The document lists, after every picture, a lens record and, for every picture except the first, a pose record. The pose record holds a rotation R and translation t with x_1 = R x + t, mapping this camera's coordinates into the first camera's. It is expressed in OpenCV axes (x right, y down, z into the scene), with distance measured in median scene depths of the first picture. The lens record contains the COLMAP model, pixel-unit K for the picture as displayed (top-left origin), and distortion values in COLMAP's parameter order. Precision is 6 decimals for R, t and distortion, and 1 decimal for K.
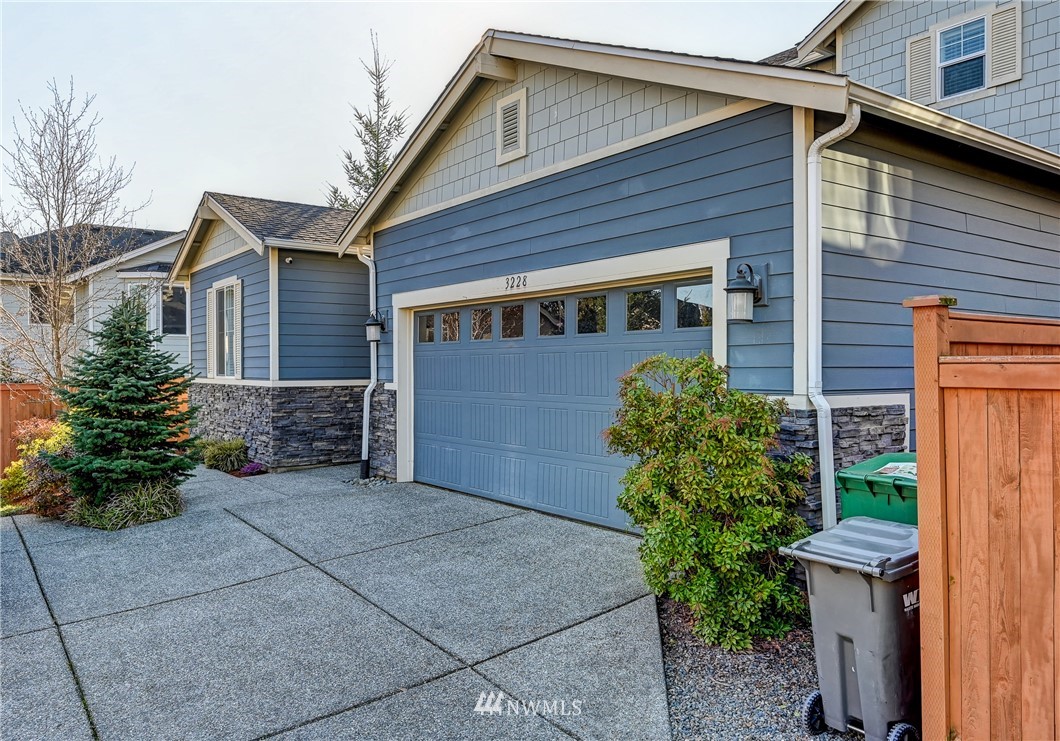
lens RADIAL K [[792.9, 0, 530.0], [0, 792.9, 368.1], [0, 0, 1]] dist [0.000447, 0.000035]
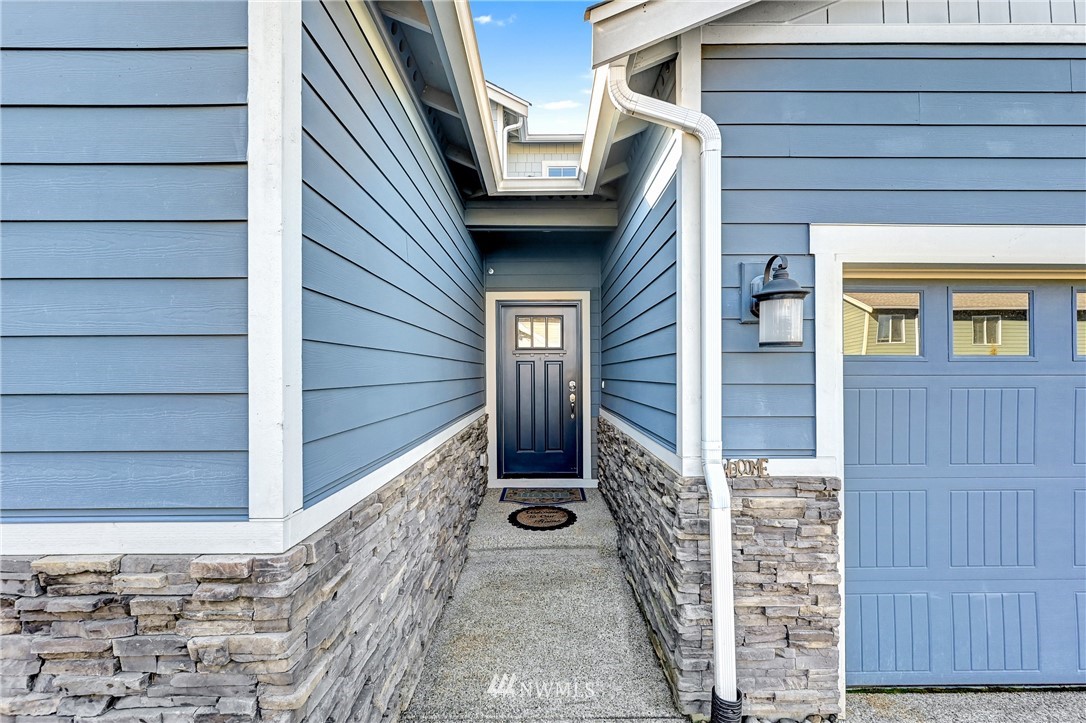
lens RADIAL K [[441.6, 0, 544.2], [0, 441.6, 365.1], [0, 0, 1]] dist [0.000794, 0.001069]
pose [[0.584054, 0.006818, 0.811686, -0.437548], [0.003028, 0.999939, -0.010577, -0.024493], [-0.811709, 0.008635, 0.583998, 1.024088]]
